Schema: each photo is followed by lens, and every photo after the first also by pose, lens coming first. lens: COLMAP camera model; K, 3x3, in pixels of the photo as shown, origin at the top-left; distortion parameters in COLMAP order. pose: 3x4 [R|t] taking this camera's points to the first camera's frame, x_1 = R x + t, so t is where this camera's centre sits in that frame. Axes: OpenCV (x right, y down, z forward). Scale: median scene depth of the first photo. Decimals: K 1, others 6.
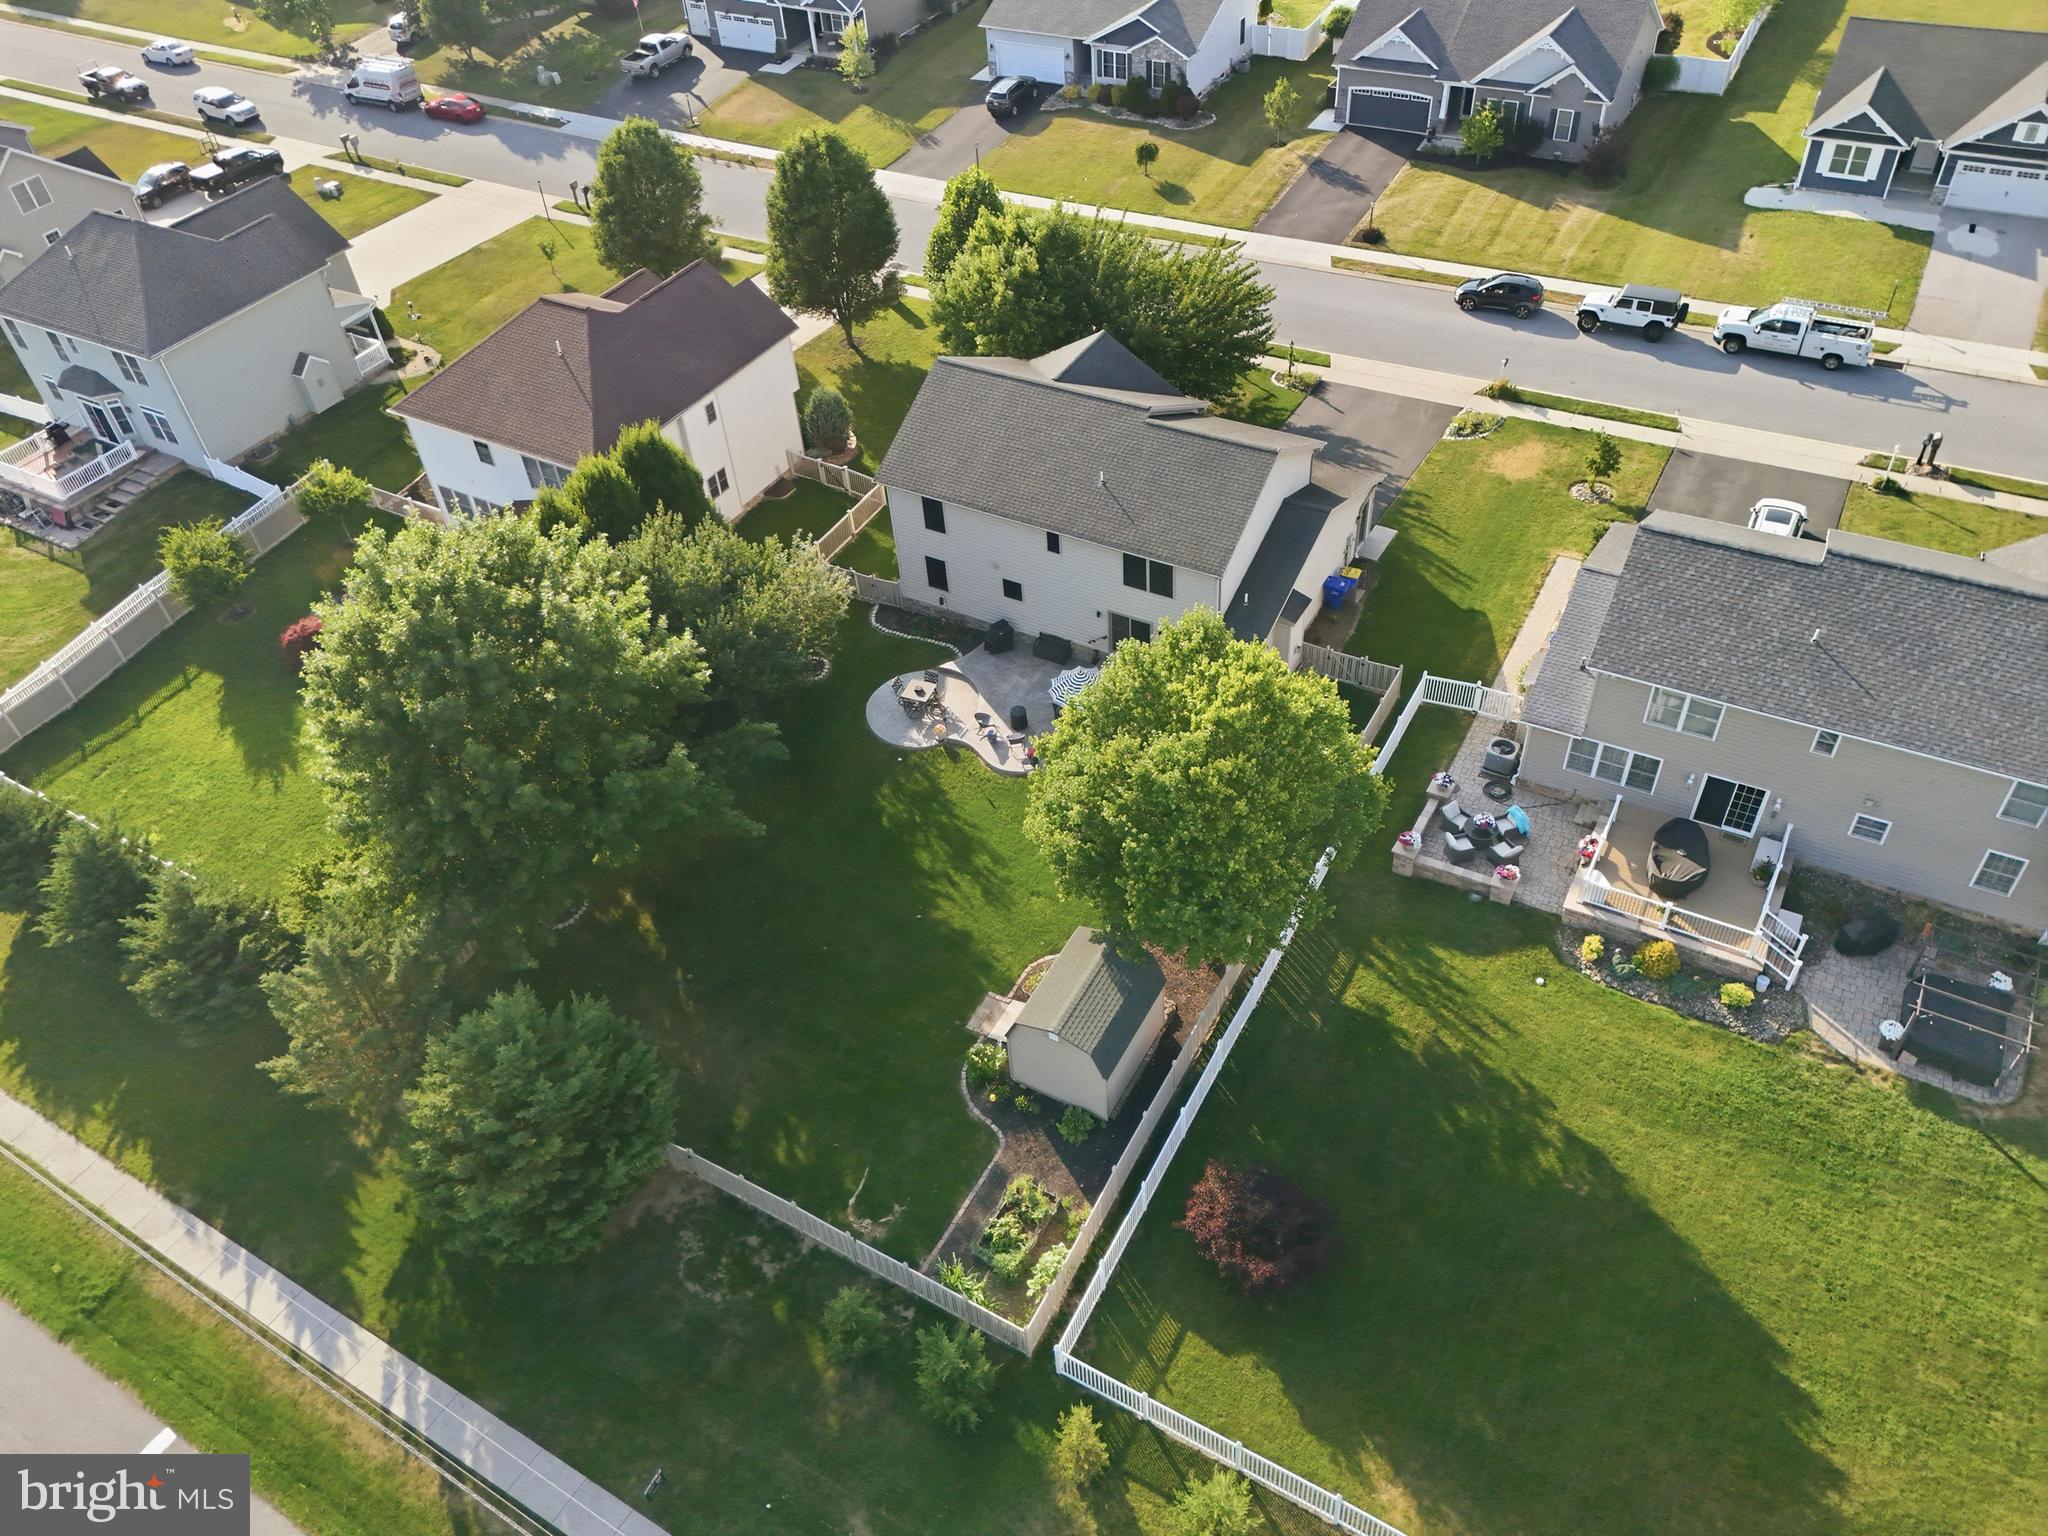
lens RADIAL K [[1513.1, 0, 1023.2], [0, 1513.1, 771.8], [0, 0, 1]] dist [0.060591, -0.054033]
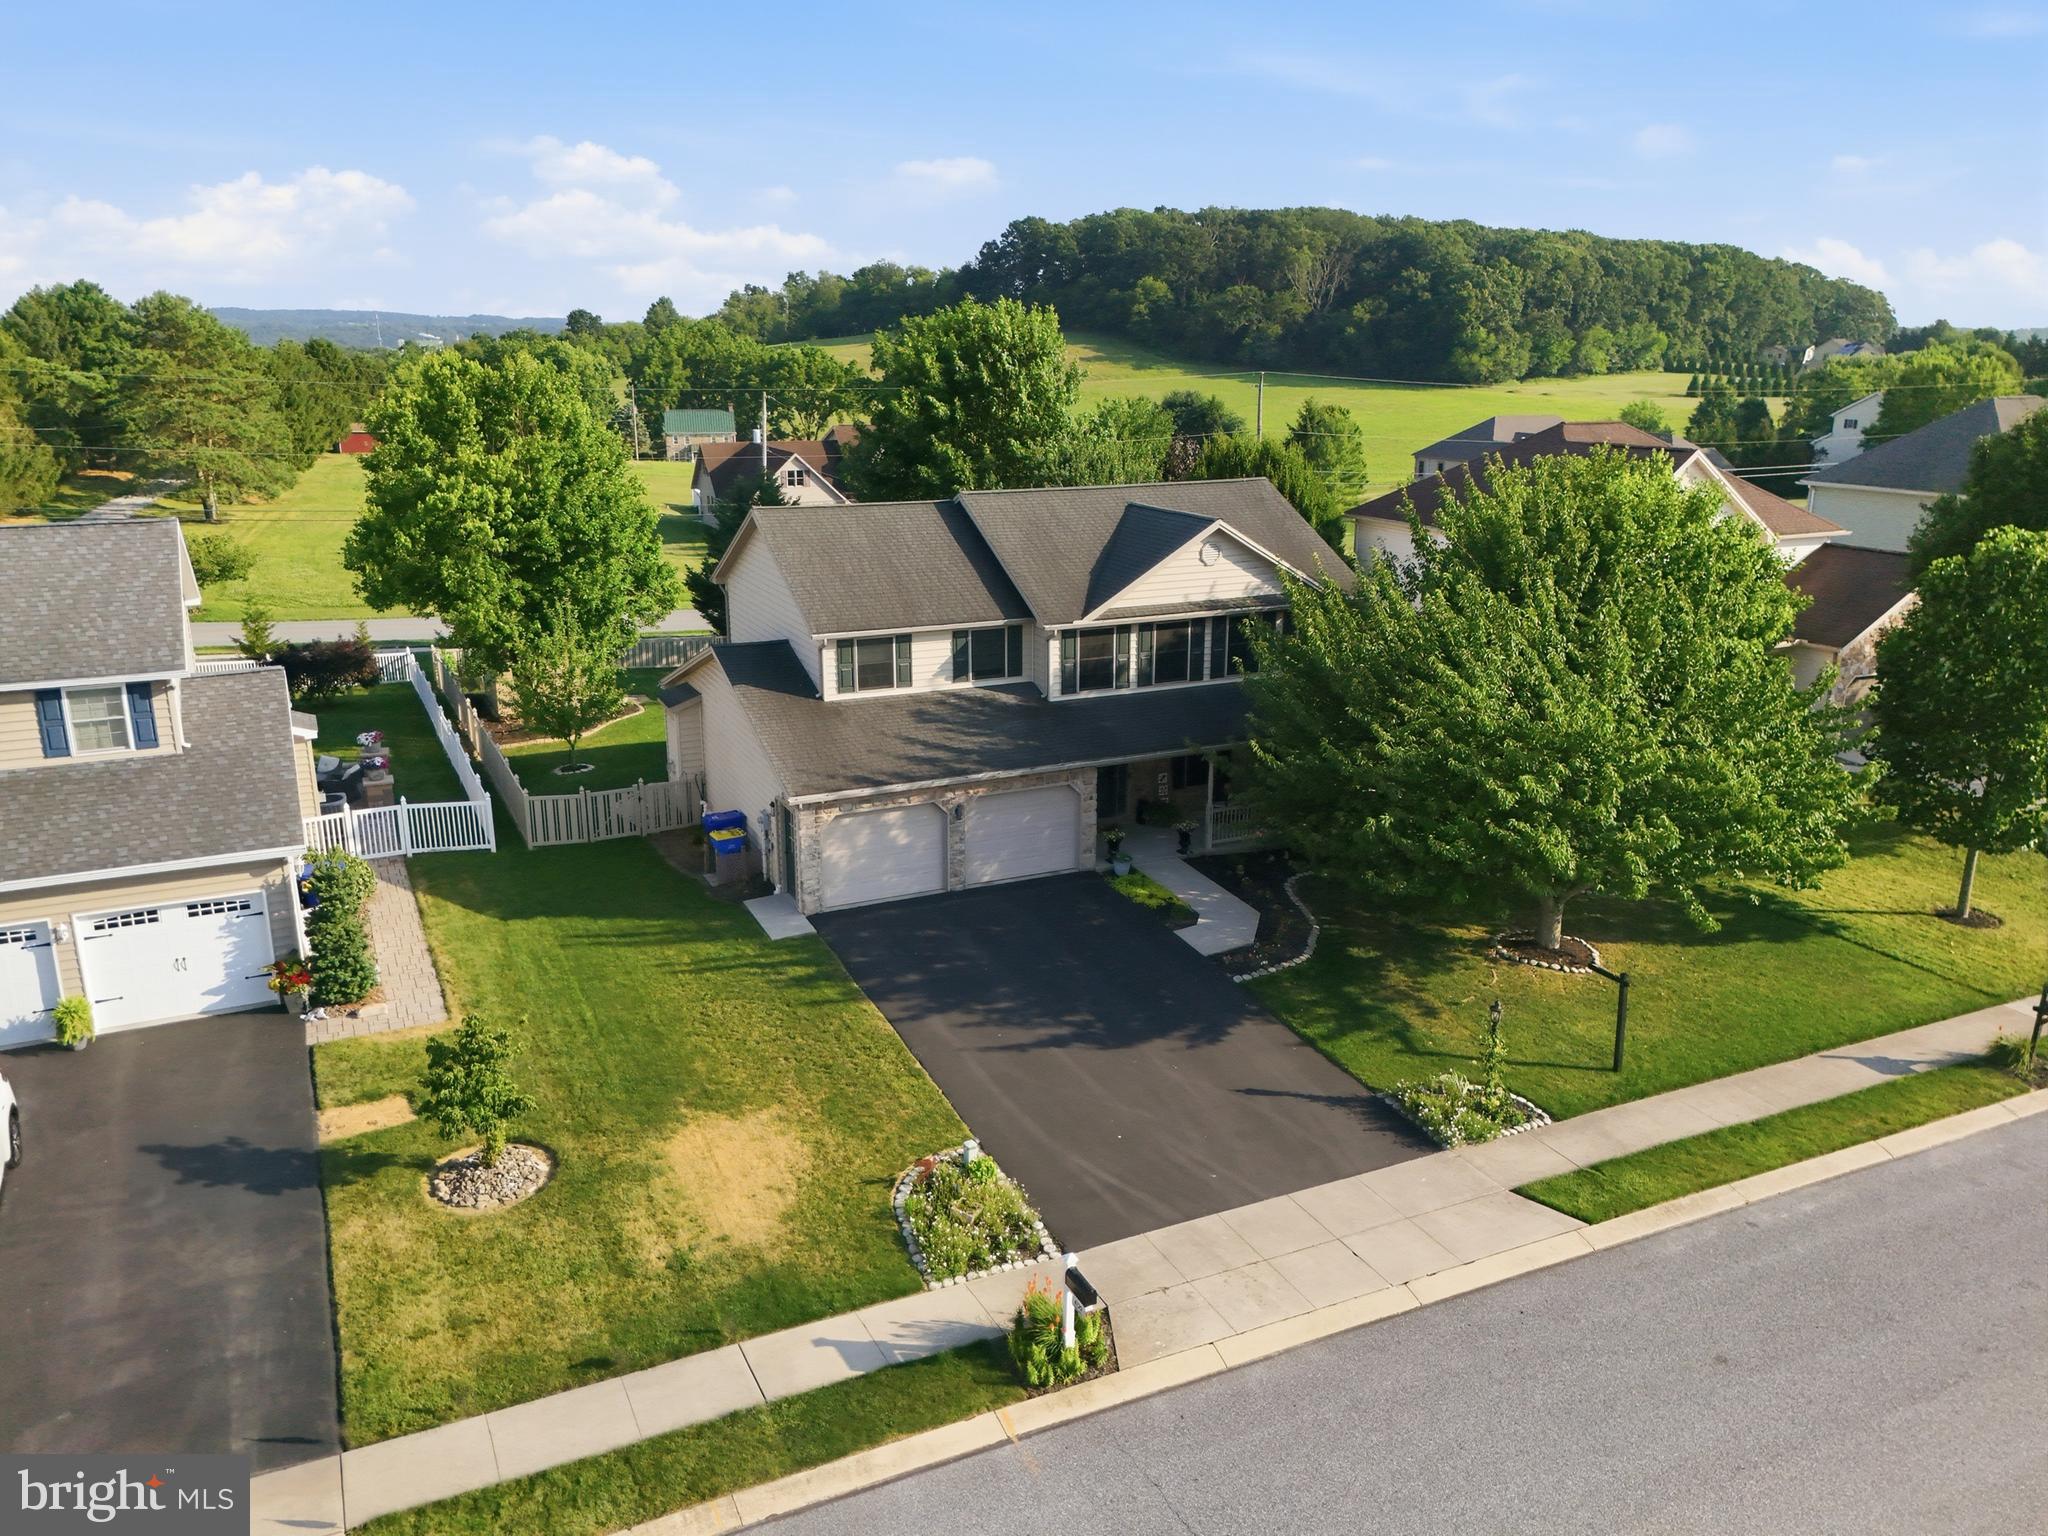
lens RADIAL K [[1513.1, 0, 1027.8], [0, 1513.1, 757.3], [0, 0, 1]] dist [0.060591, -0.054033]
pose [[-0.573312, 0.277877, -0.770778, 0.509663], [-0.536593, 0.583578, 0.609512, -0.488469], [0.619178, 0.763034, -0.185466, 0.995570]]
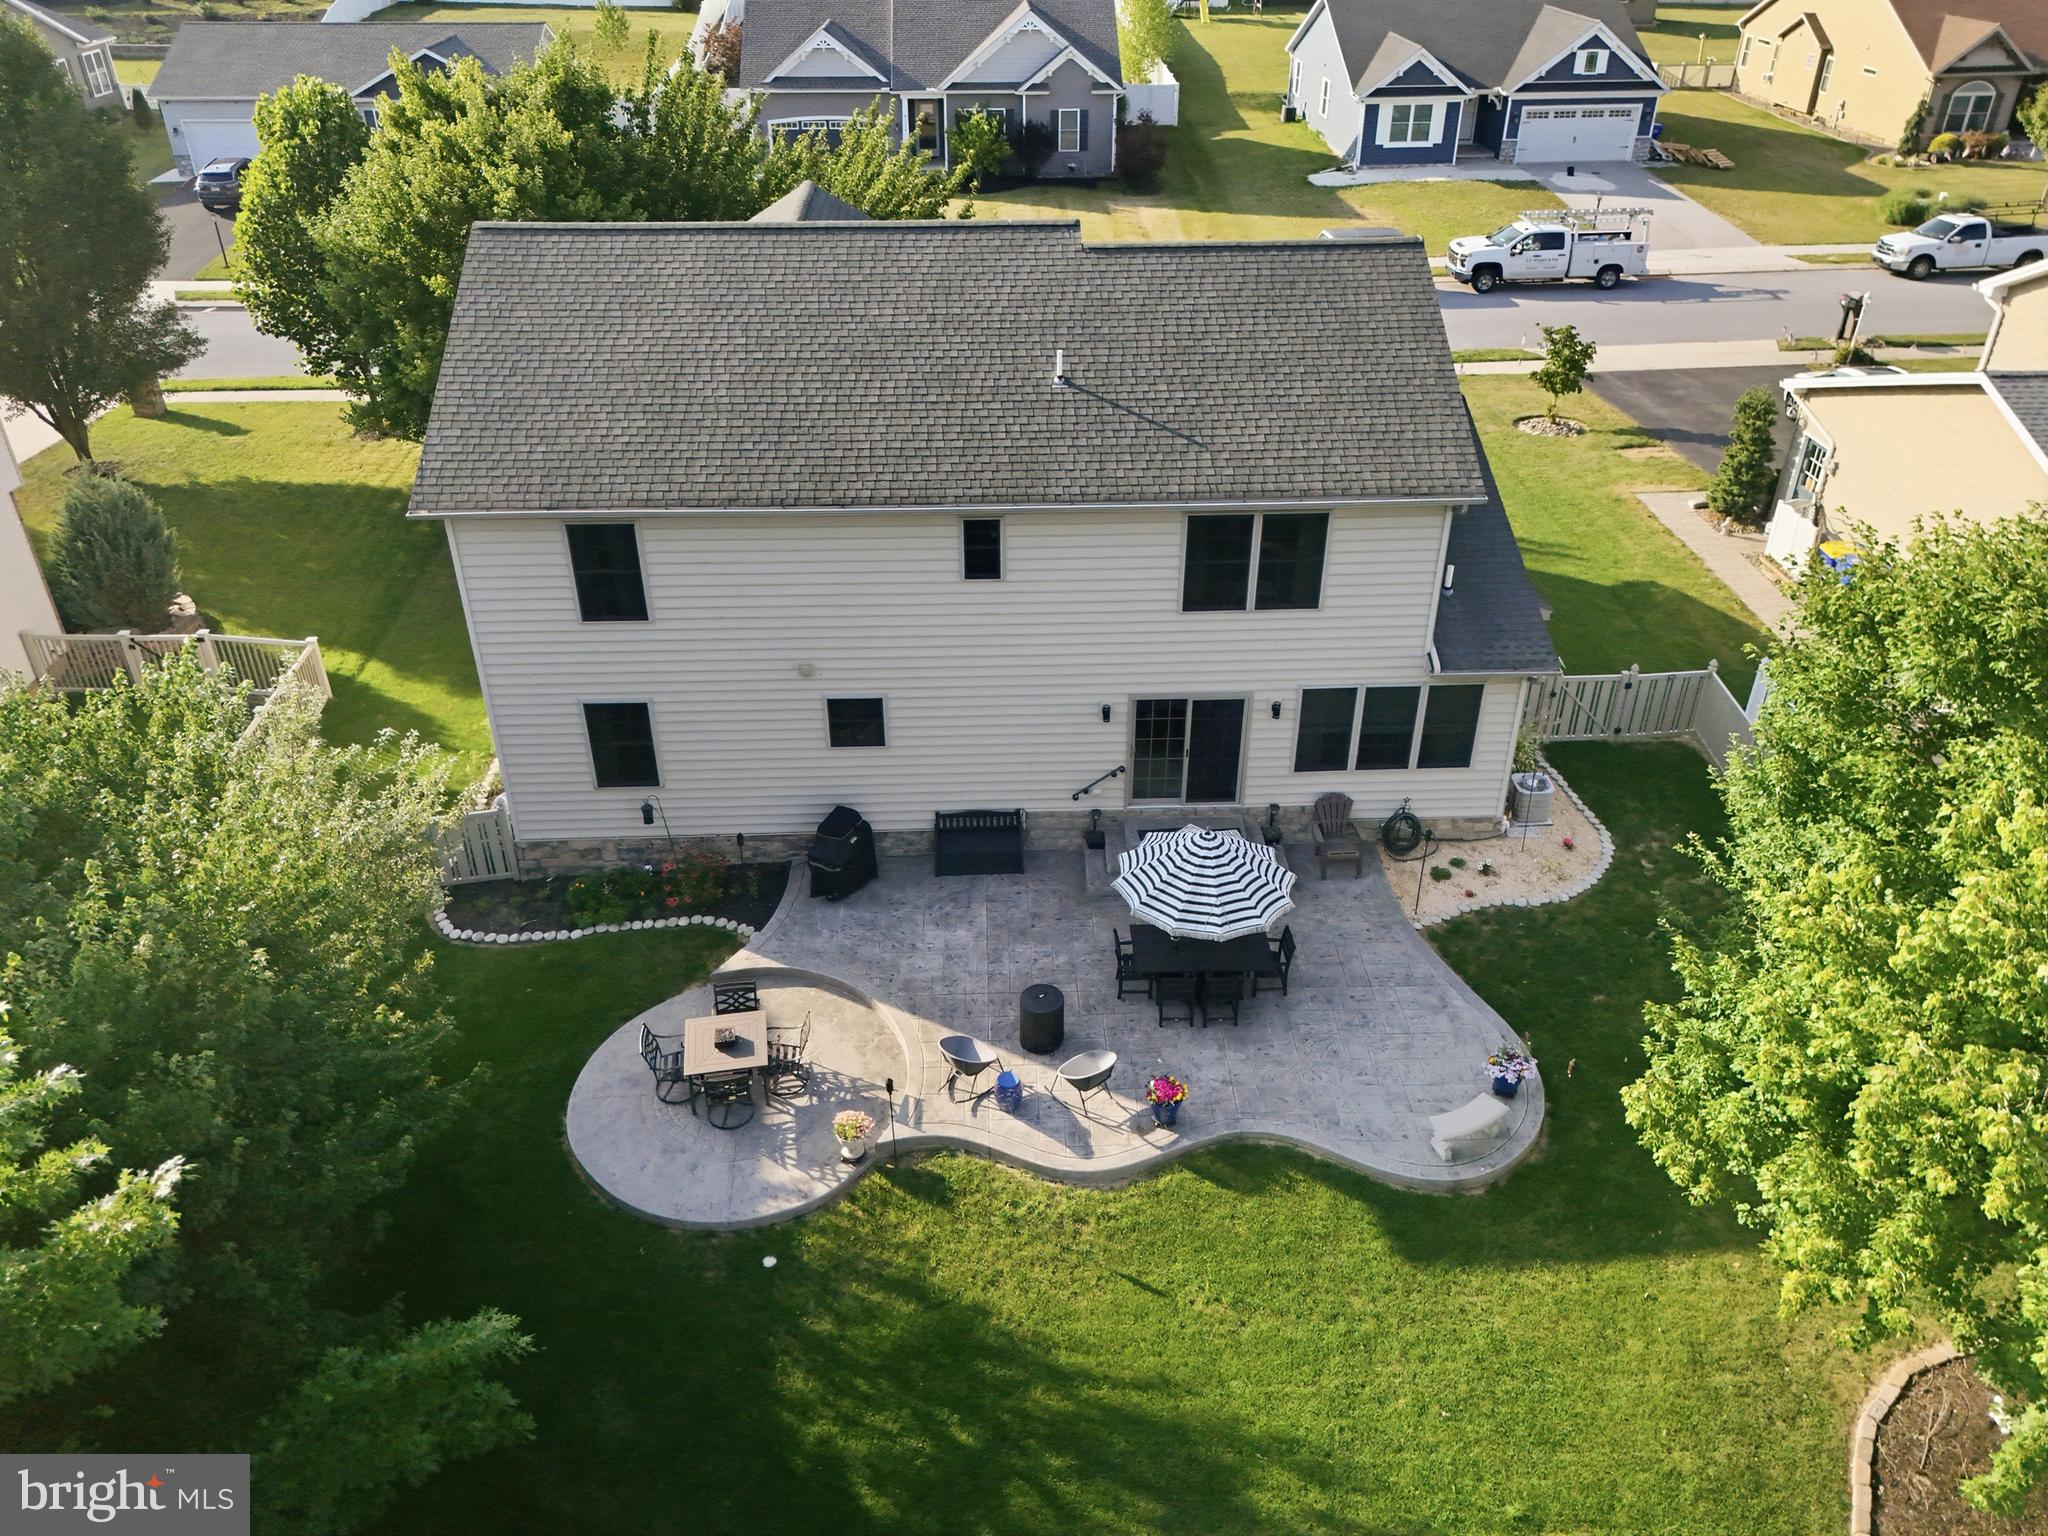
lens RADIAL K [[1513.1, 0, 1026.0], [0, 1513.1, 770.3], [0, 0, 1]] dist [0.060591, -0.054033]
pose [[0.845984, -0.228837, 0.481606, -0.134950], [0.327654, 0.935677, -0.130963, -0.036525], [-0.420658, 0.268593, 0.866547, 0.545197]]
